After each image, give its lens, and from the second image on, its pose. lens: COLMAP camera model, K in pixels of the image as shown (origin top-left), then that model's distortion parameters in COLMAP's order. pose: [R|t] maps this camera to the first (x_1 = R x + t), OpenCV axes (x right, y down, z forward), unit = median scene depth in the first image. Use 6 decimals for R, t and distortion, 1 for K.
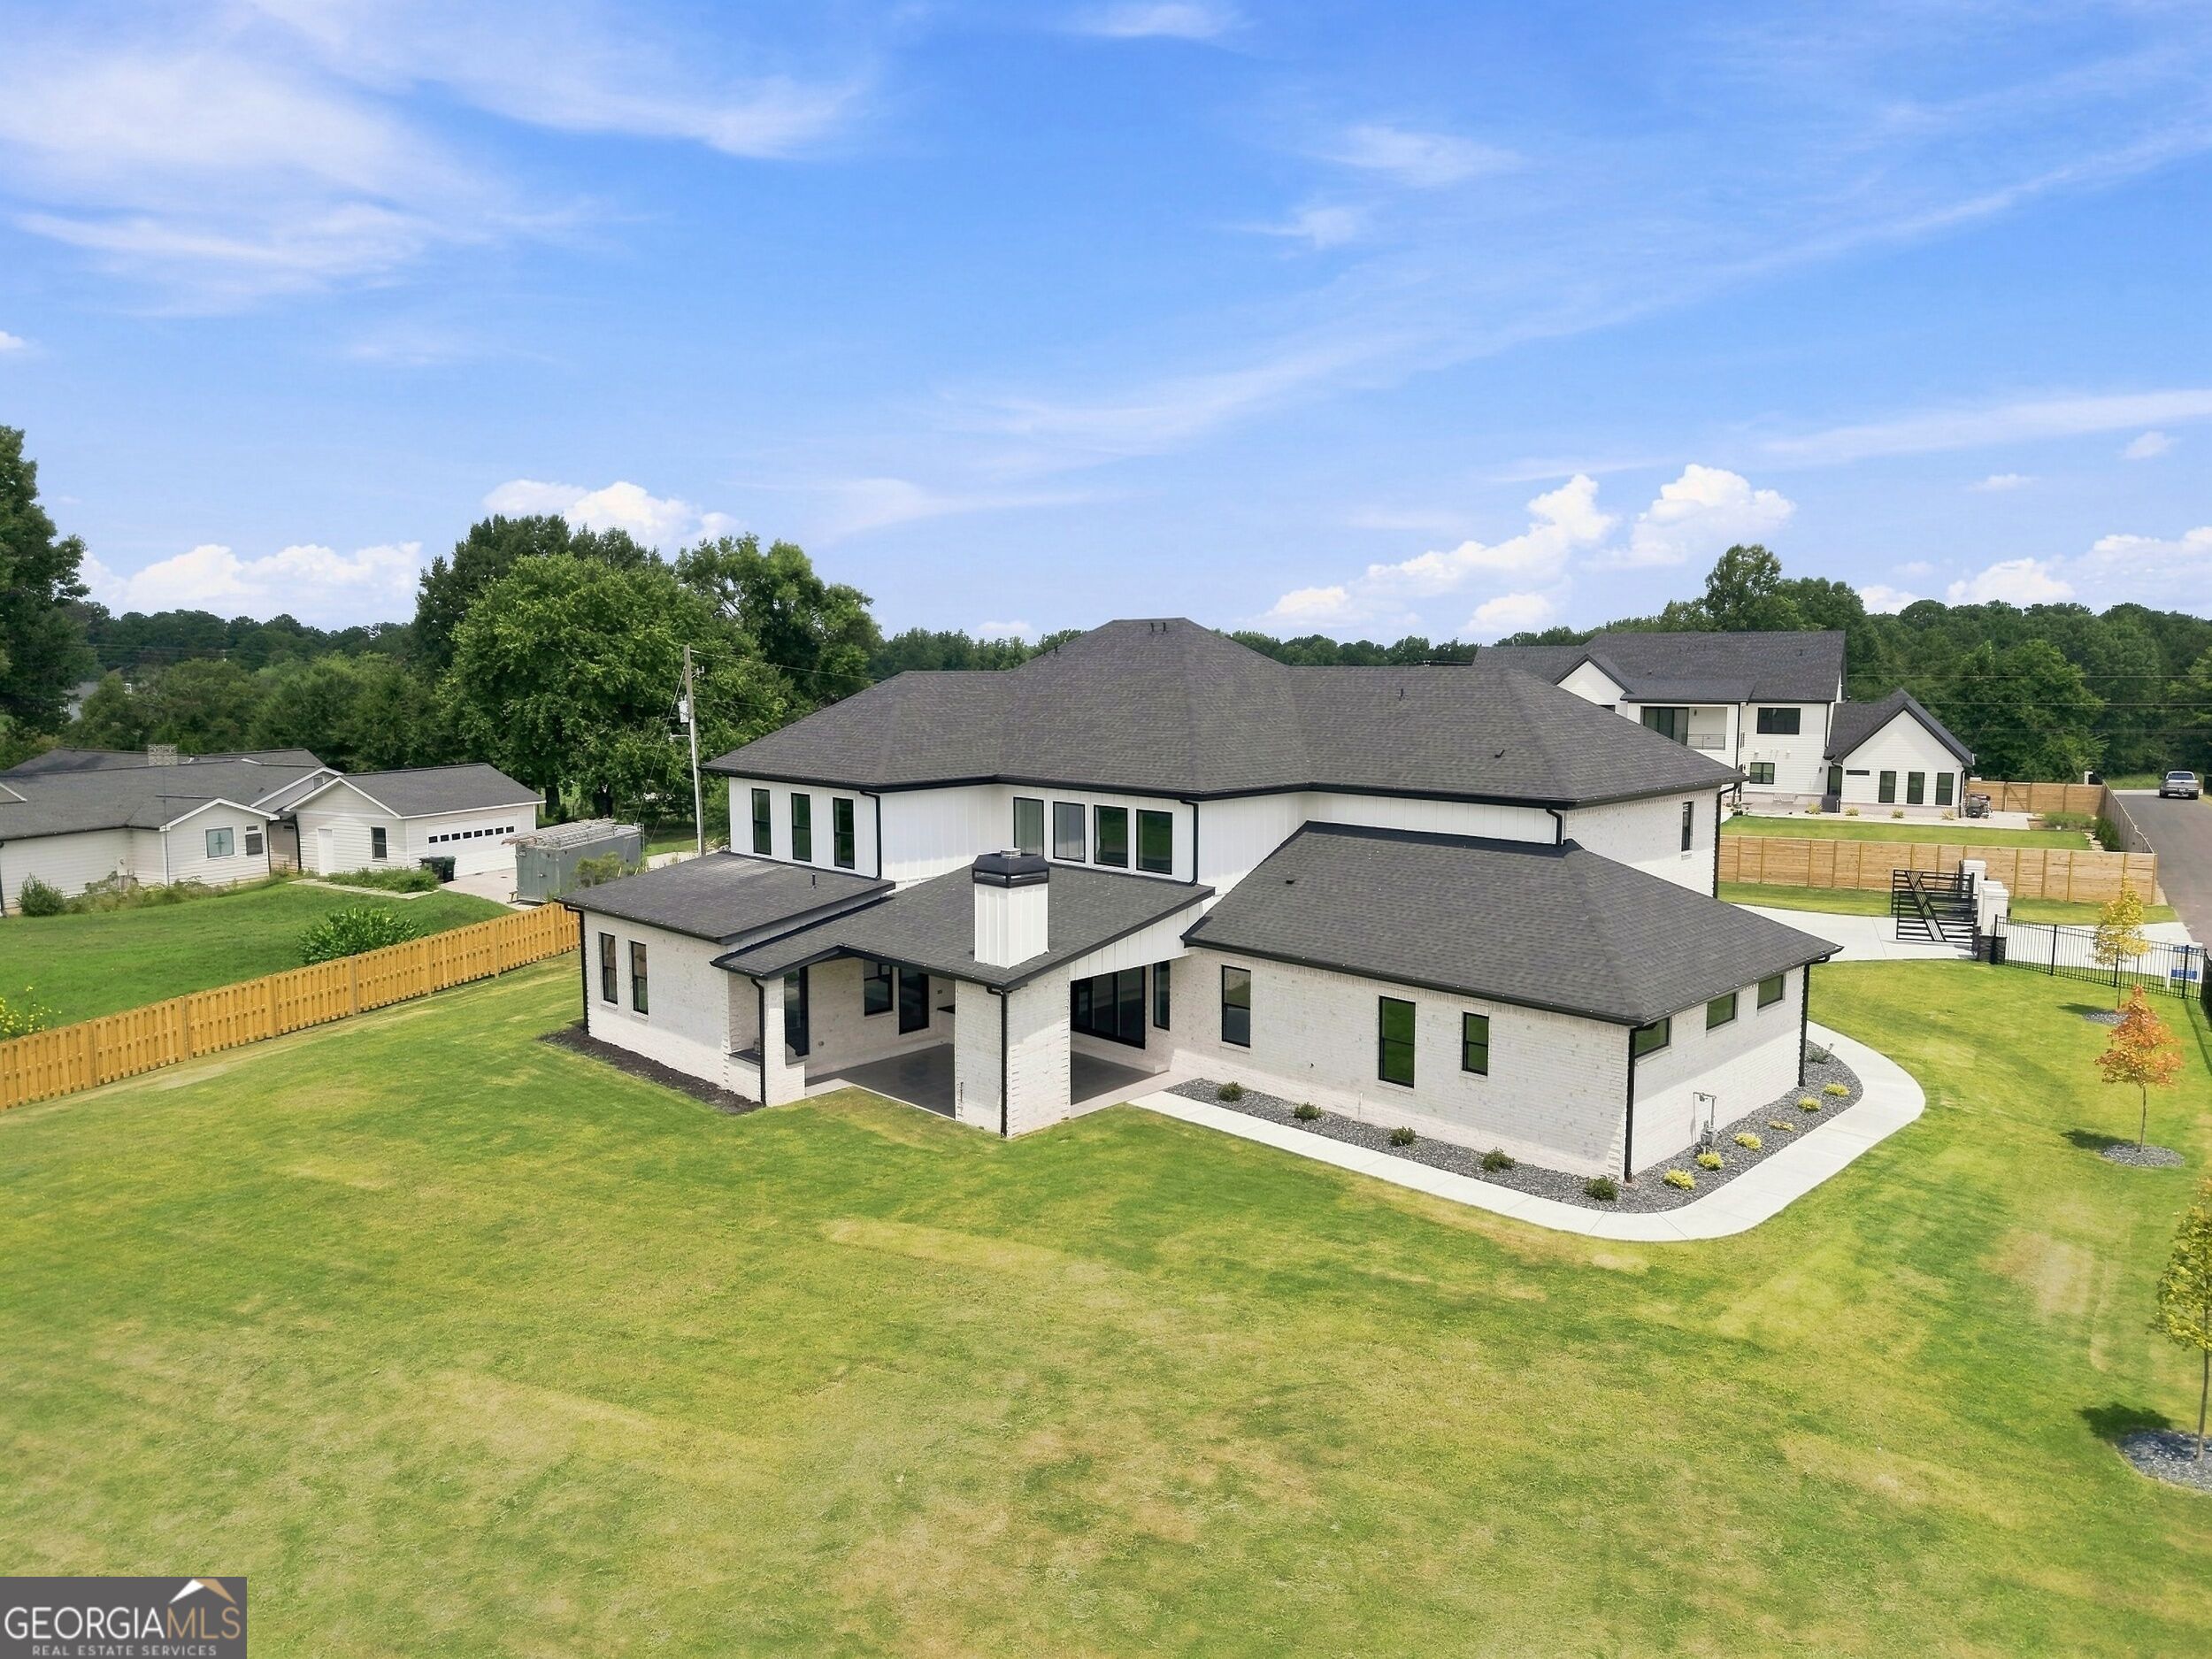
lens RADIAL K [[1488.7, 0, 1095.6], [0, 1488.7, 865.0], [0, 0, 1]] dist [0.003423, -0.004815]
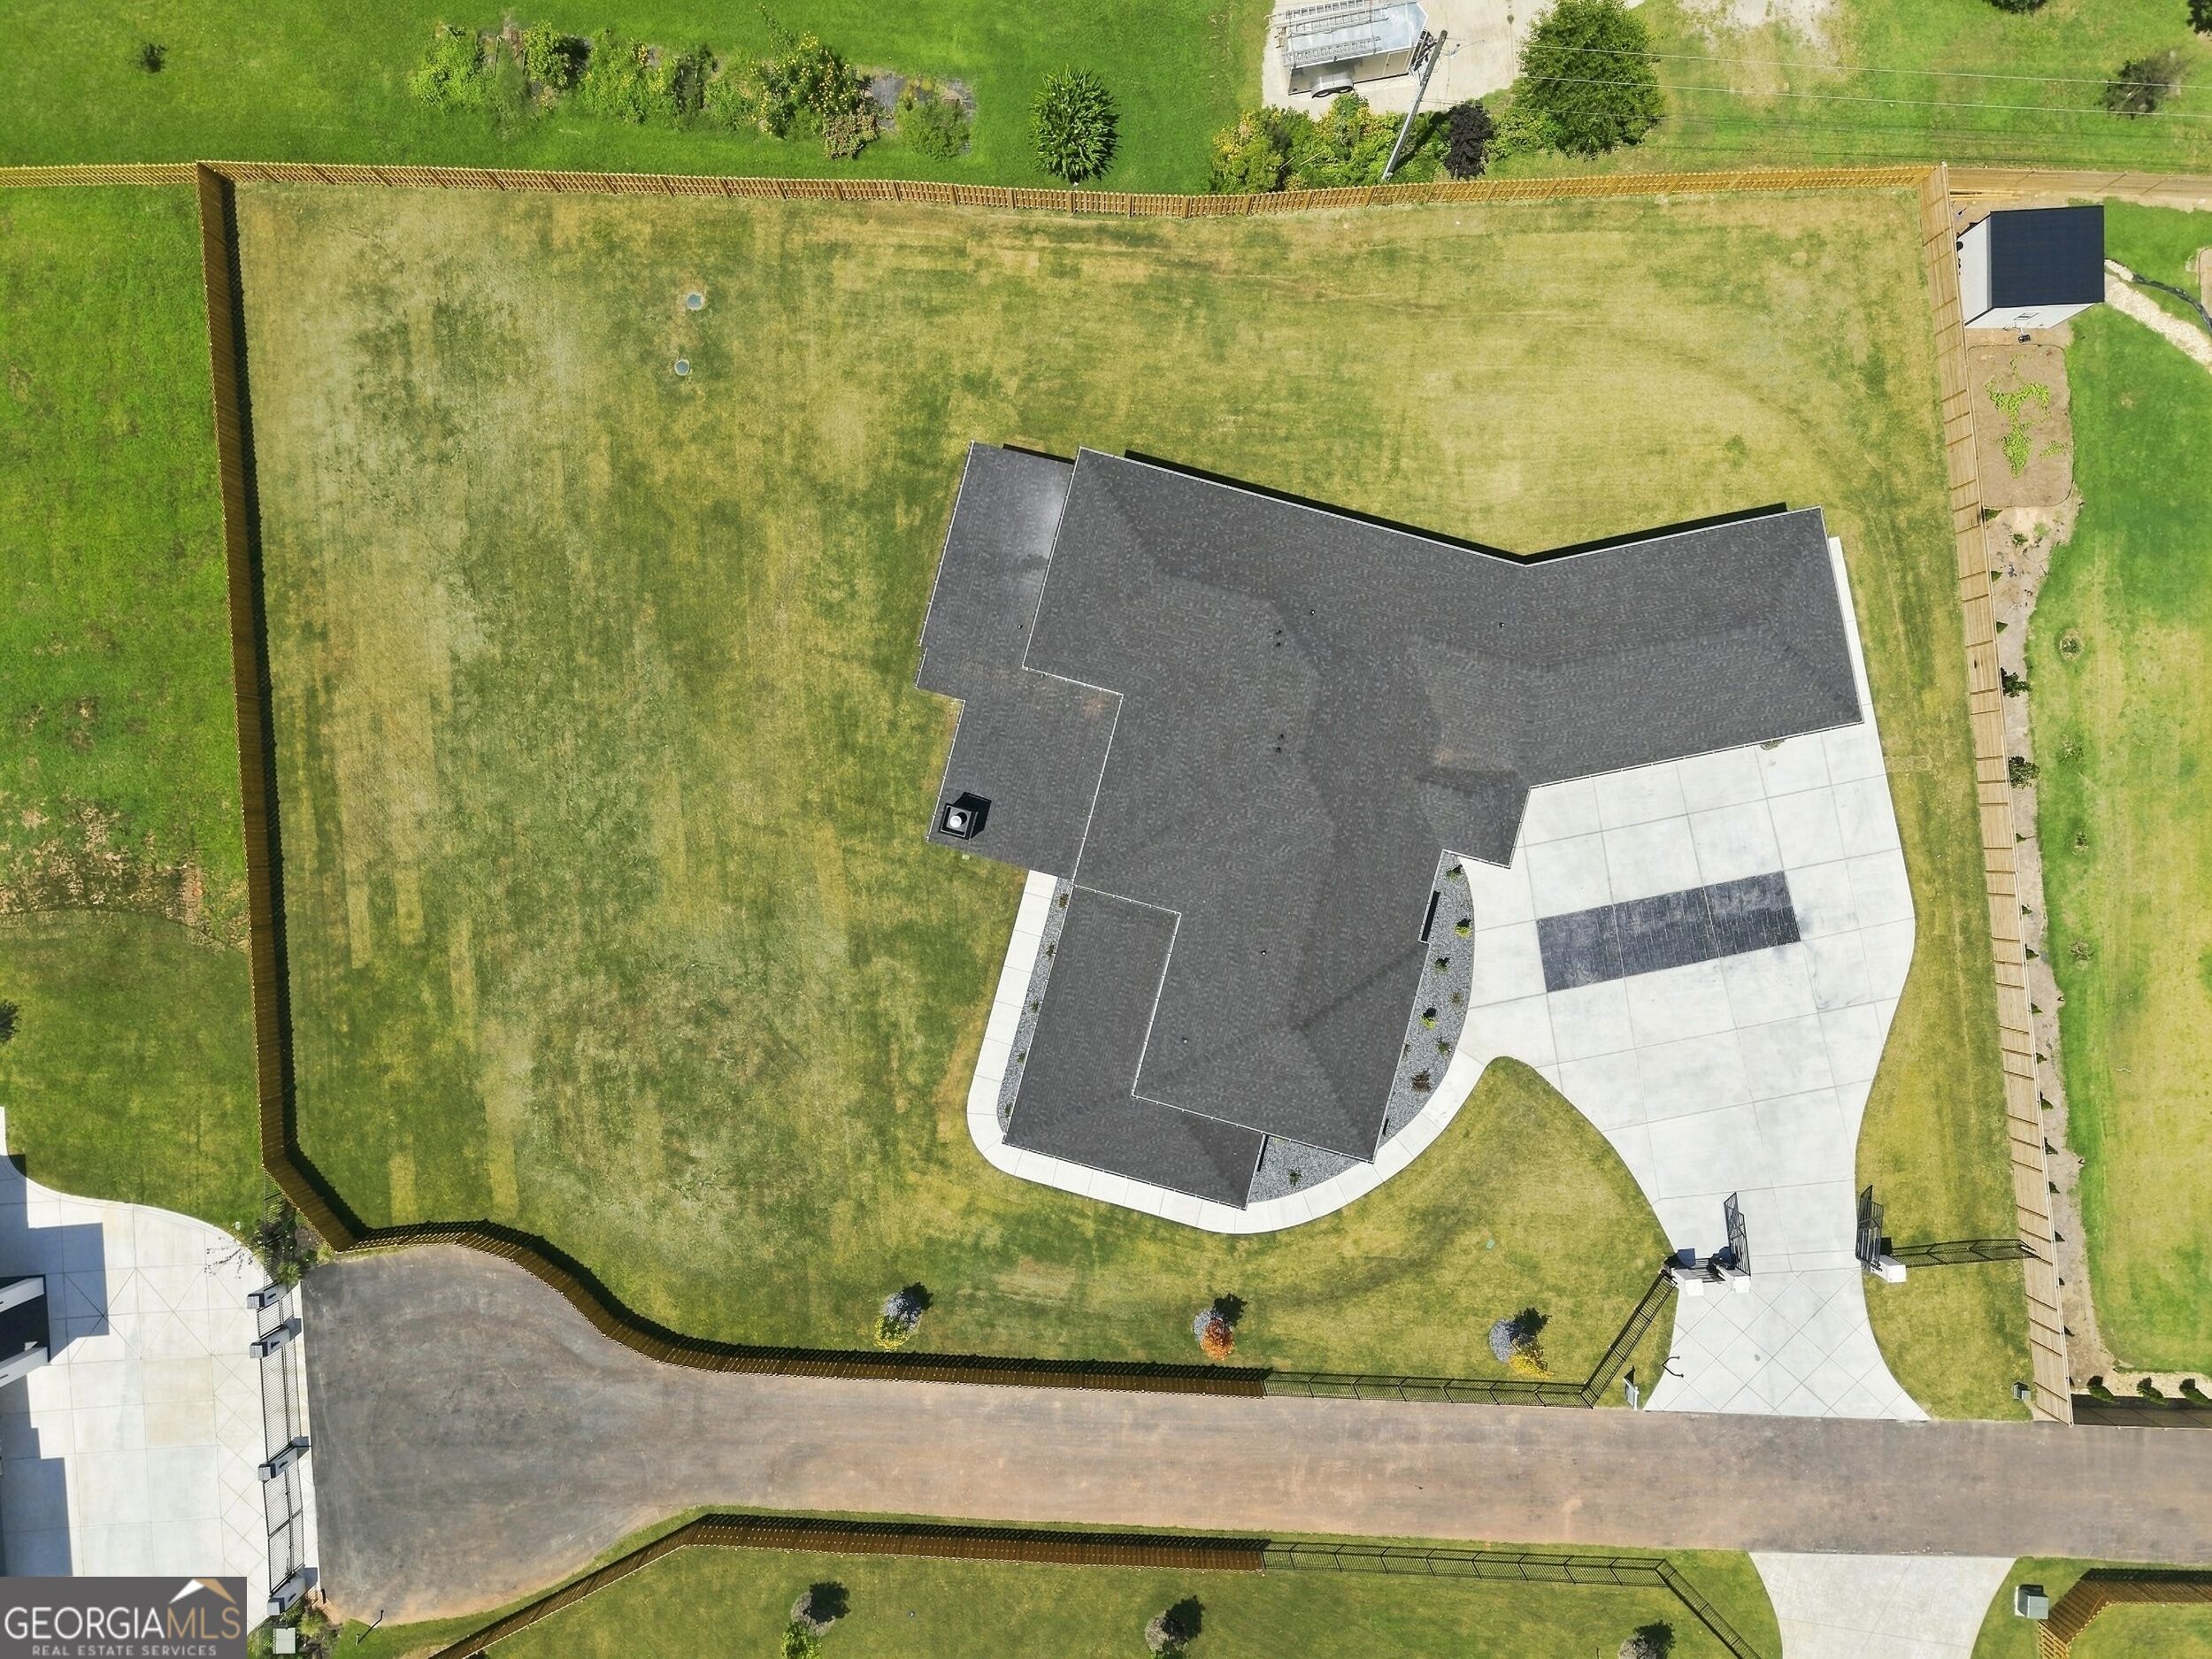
lens RADIAL K [[1510.7, 0, 1090.1], [0, 1510.7, 787.7], [0, 0, 1]] dist [0.006790, -0.003460]
pose [[0.510045, 0.860008, -0.015484, 0.016282], [-0.105736, 0.080554, 0.991126, -1.823475], [0.853624, -0.503882, 0.132020, 0.919631]]
